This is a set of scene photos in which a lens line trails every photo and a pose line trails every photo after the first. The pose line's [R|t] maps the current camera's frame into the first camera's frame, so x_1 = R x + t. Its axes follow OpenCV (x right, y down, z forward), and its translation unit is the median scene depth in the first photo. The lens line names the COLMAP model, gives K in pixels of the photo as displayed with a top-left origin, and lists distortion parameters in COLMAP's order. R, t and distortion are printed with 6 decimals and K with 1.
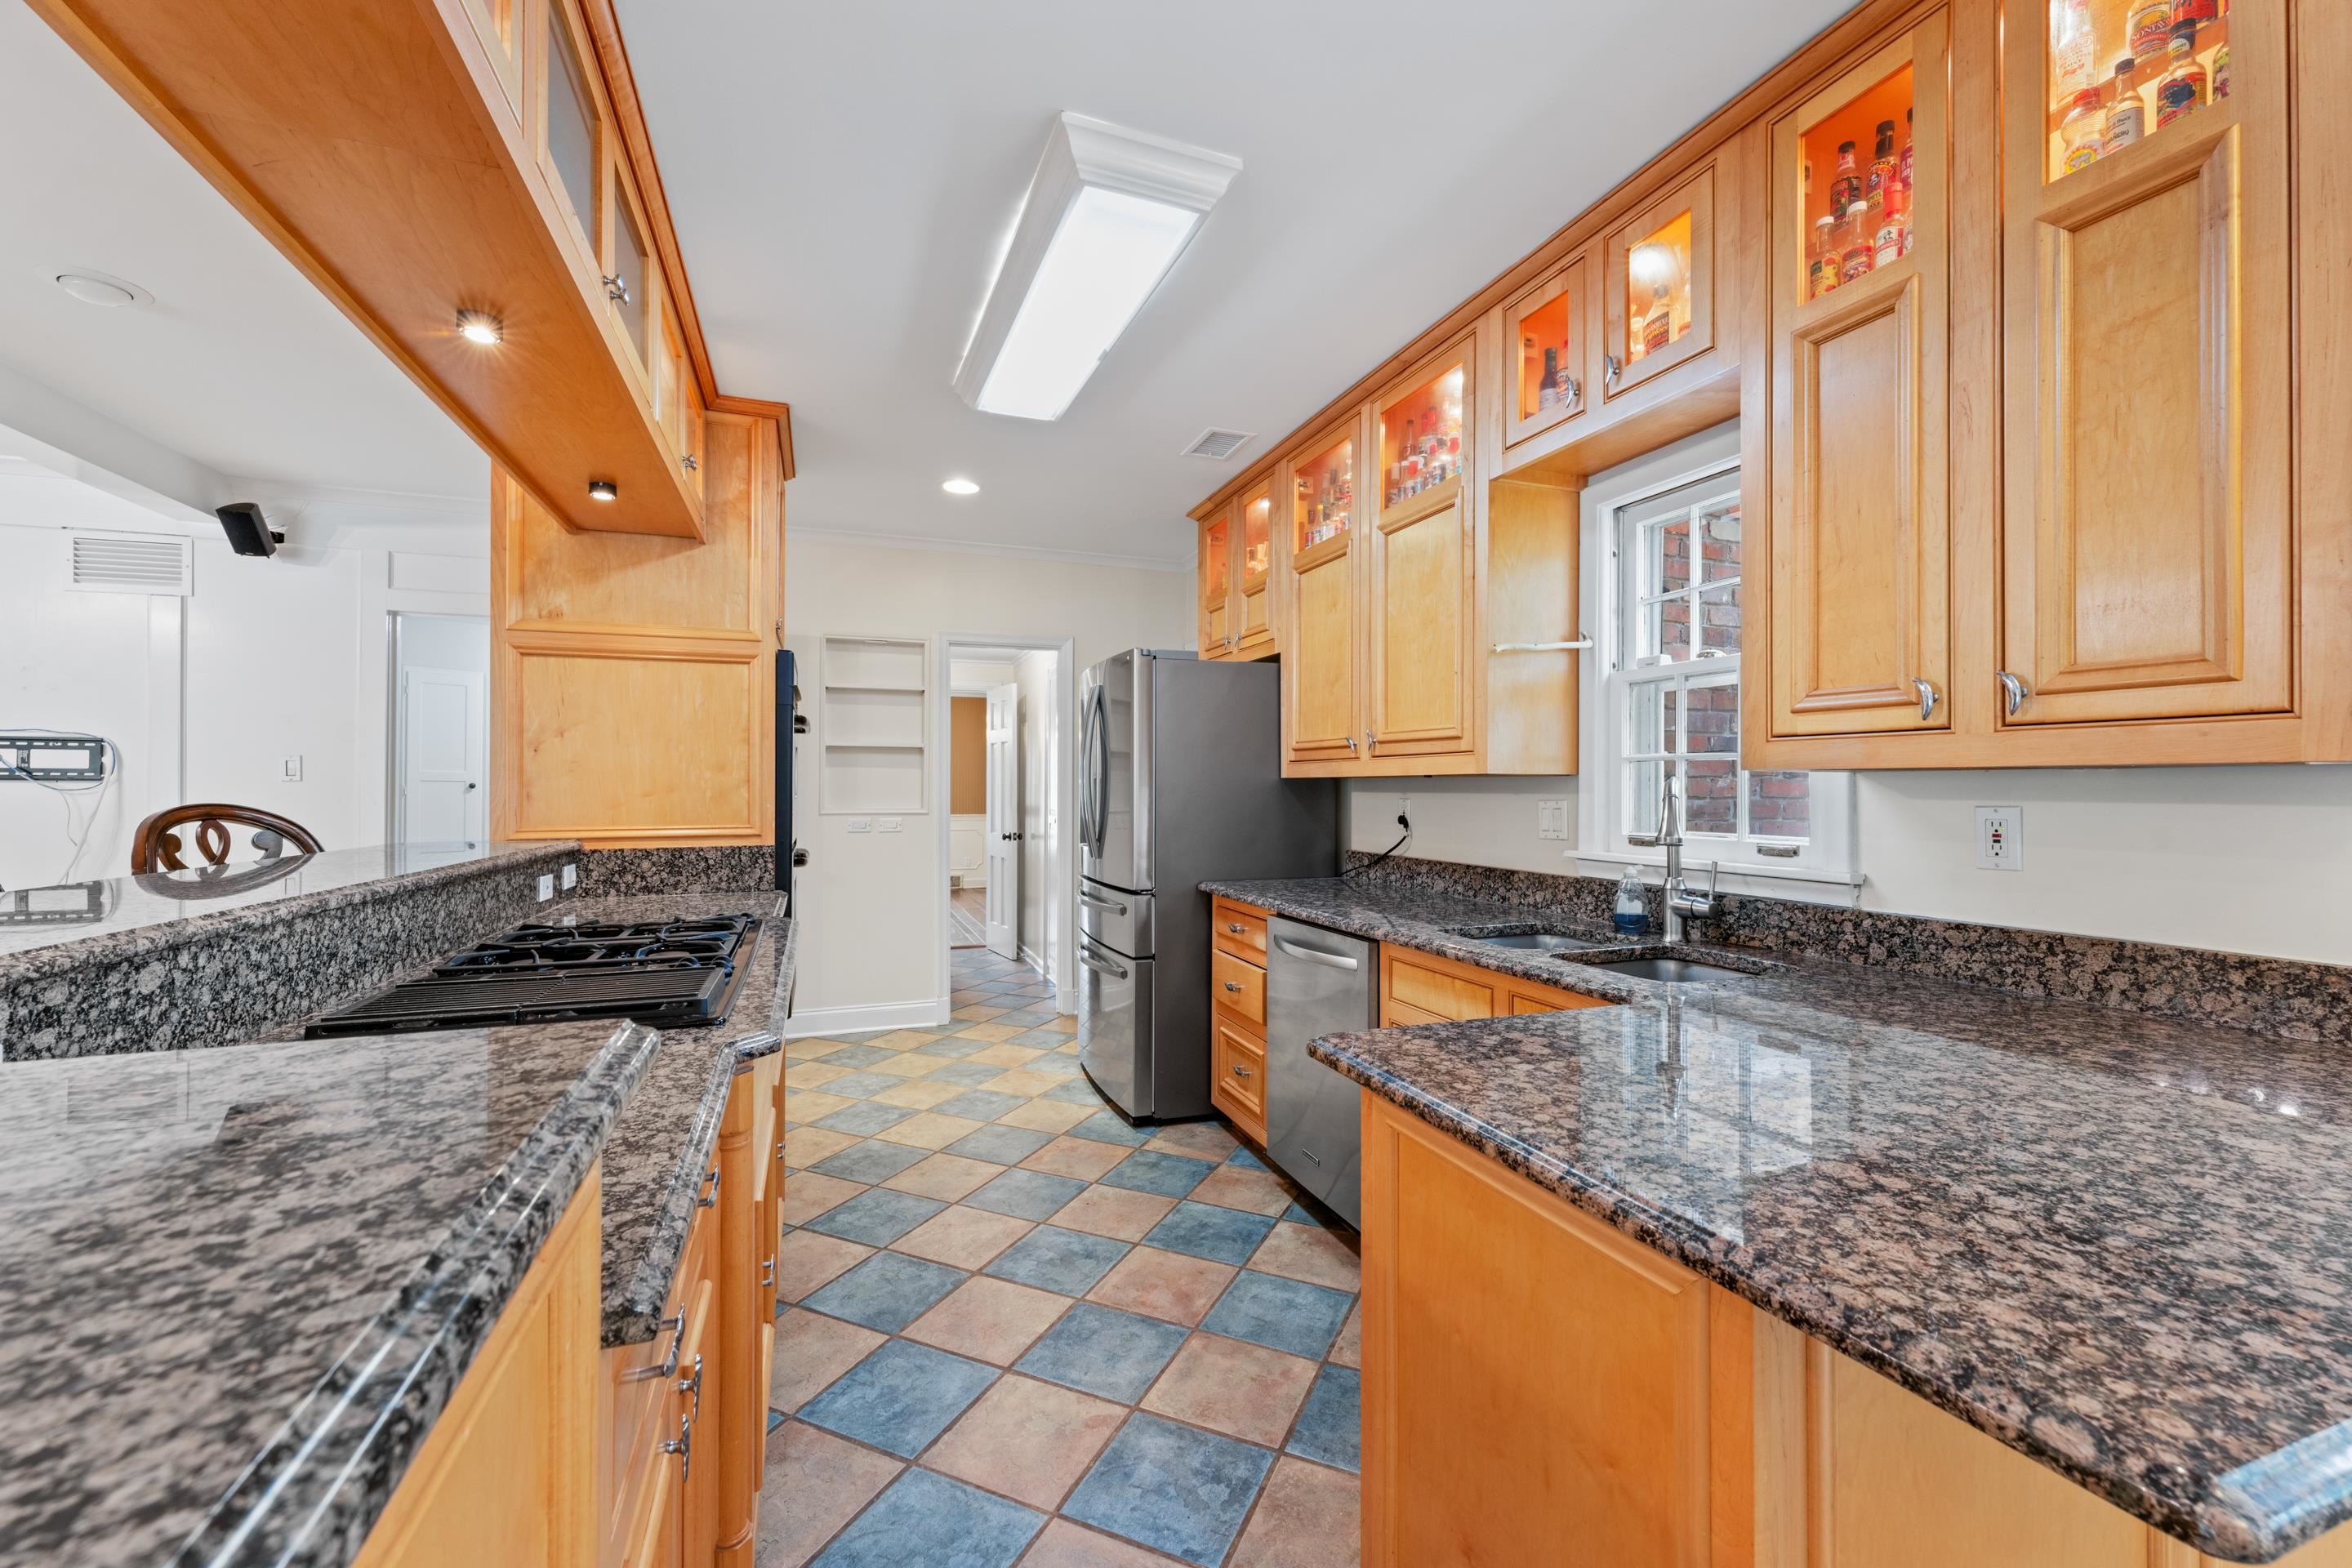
lens RADIAL K [[933.8, 0, 1176.0], [0, 933.8, 784.0], [0, 0, 1]] dist [-0.001784, -0.000010]
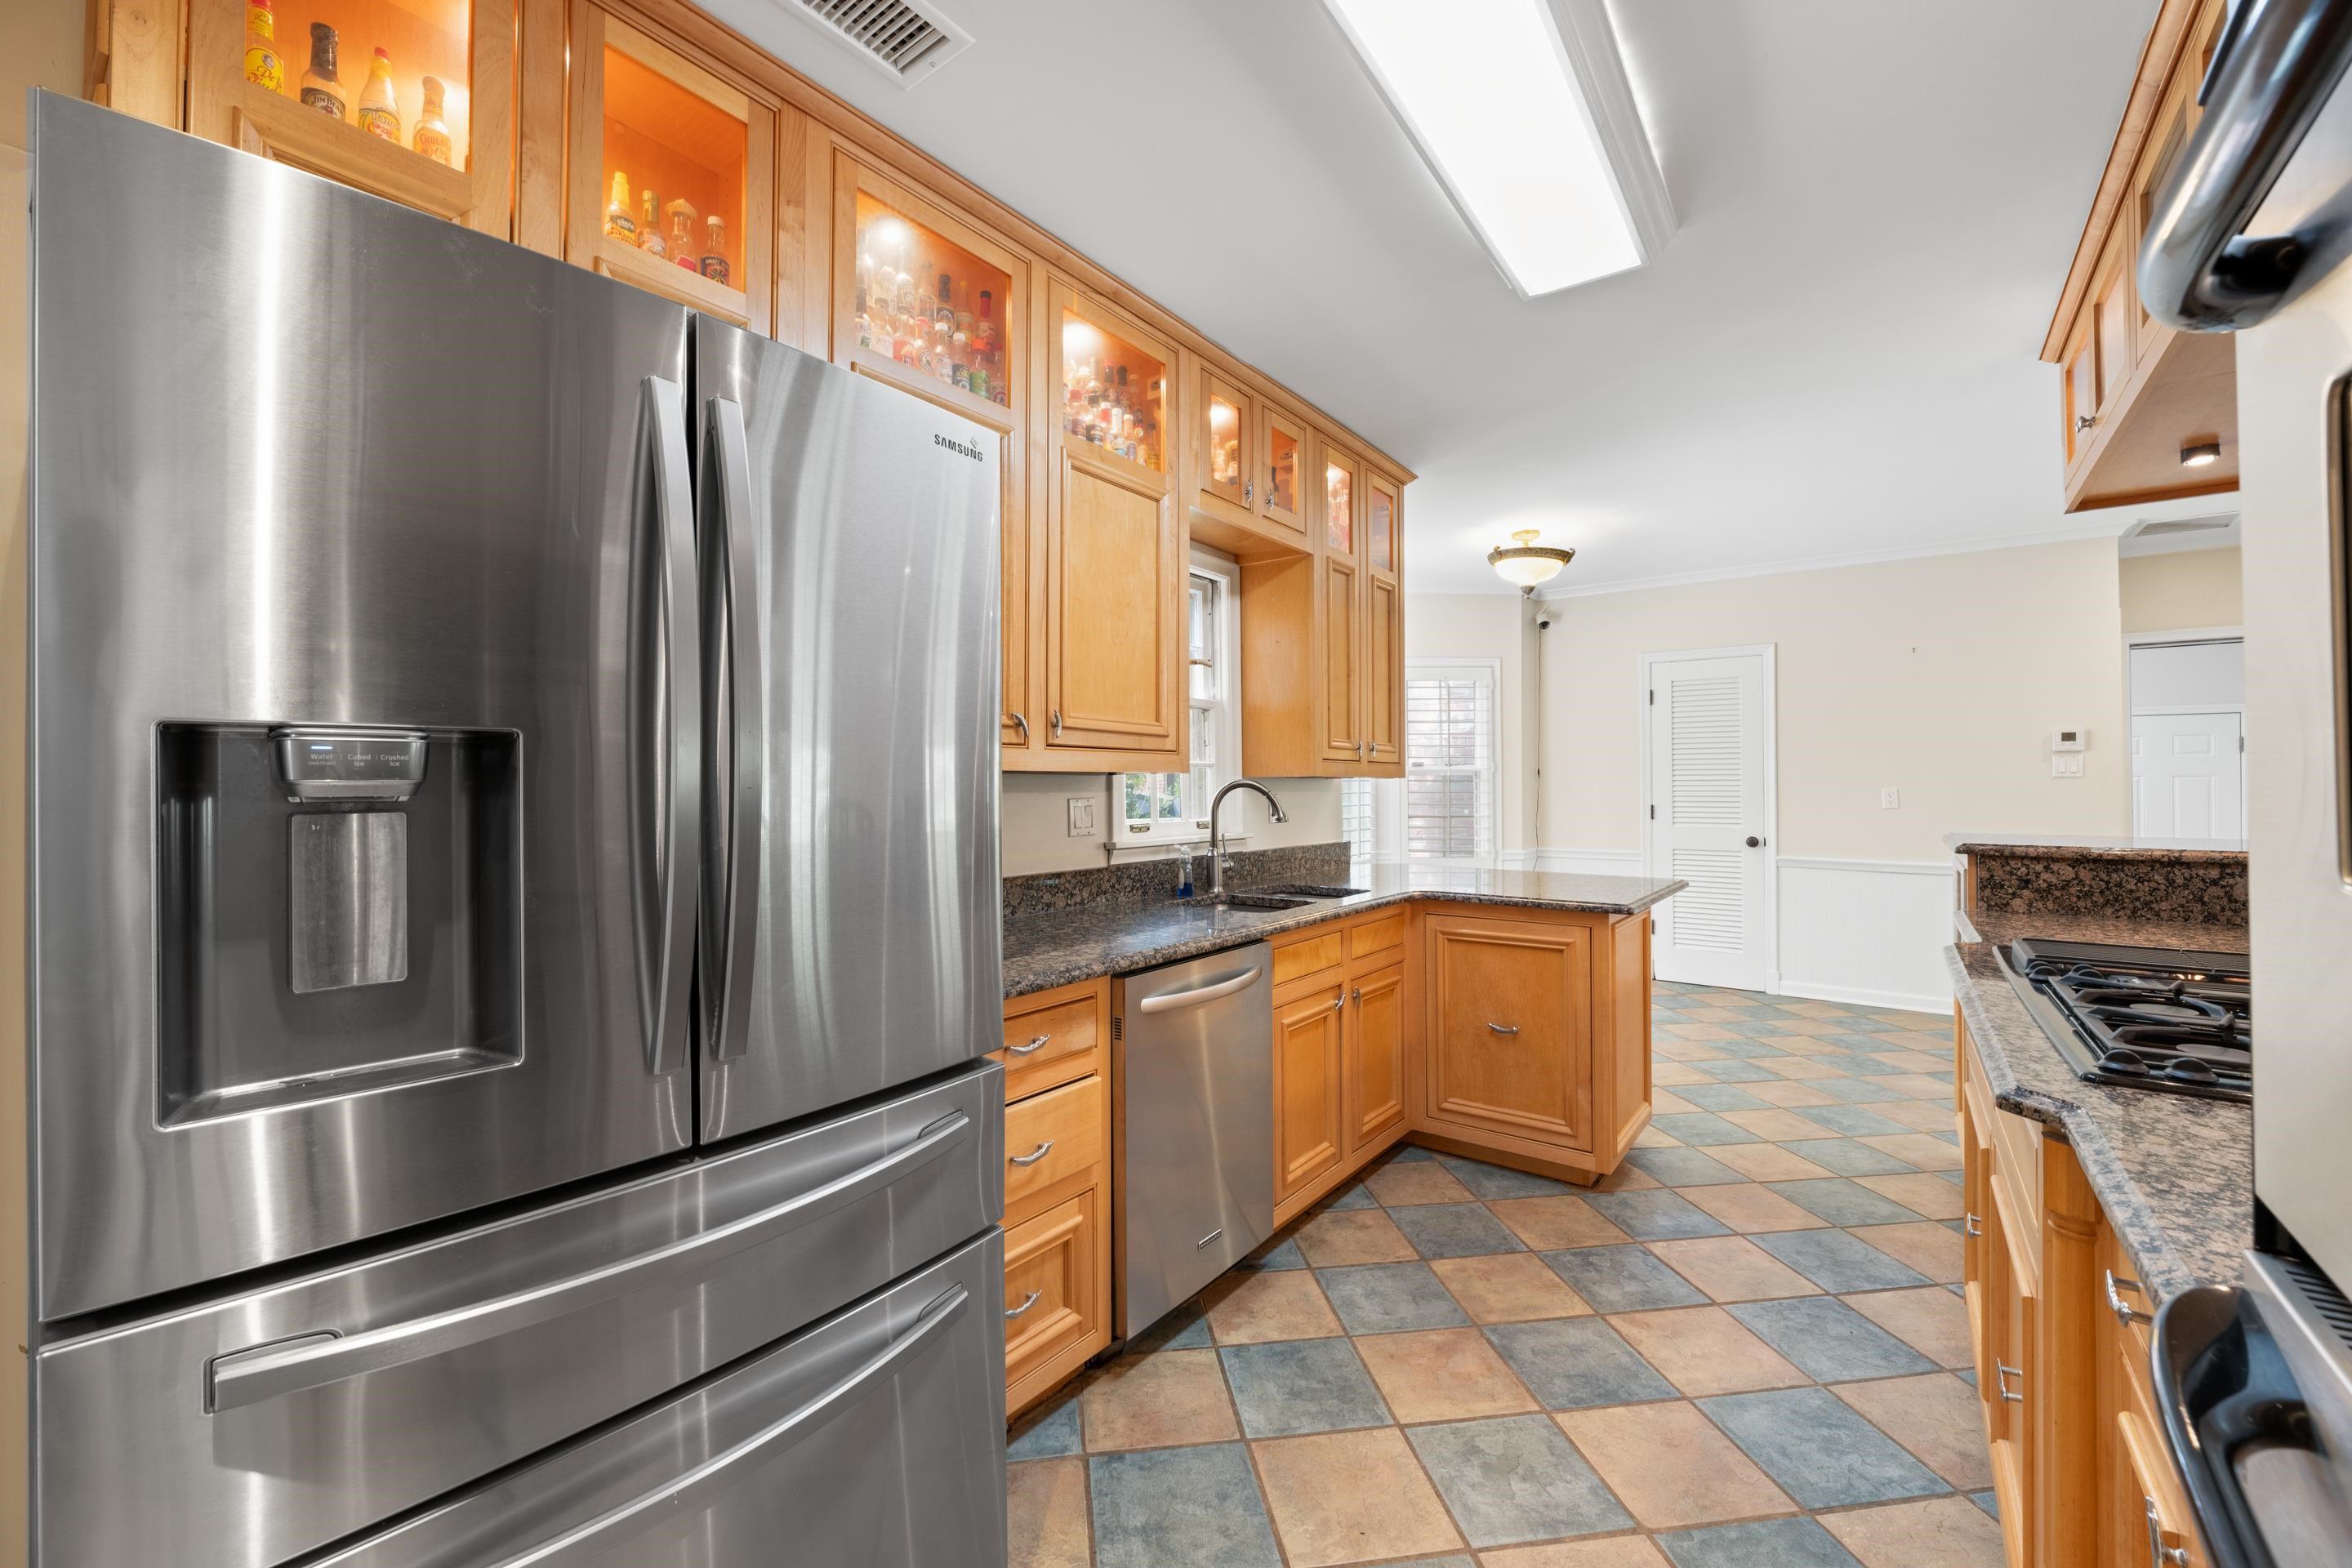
lens RADIAL K [[950.8, 0, 1172.5], [0, 950.8, 777.8], [0, 0, 1]] dist [0.001601, 0.000138]
pose [[-0.533470, 0.004819, 0.845805, -0.664727], [-0.003583, 0.999962, -0.007957, 0.003473], [-0.845812, -0.007275, -0.533432, 1.802019]]
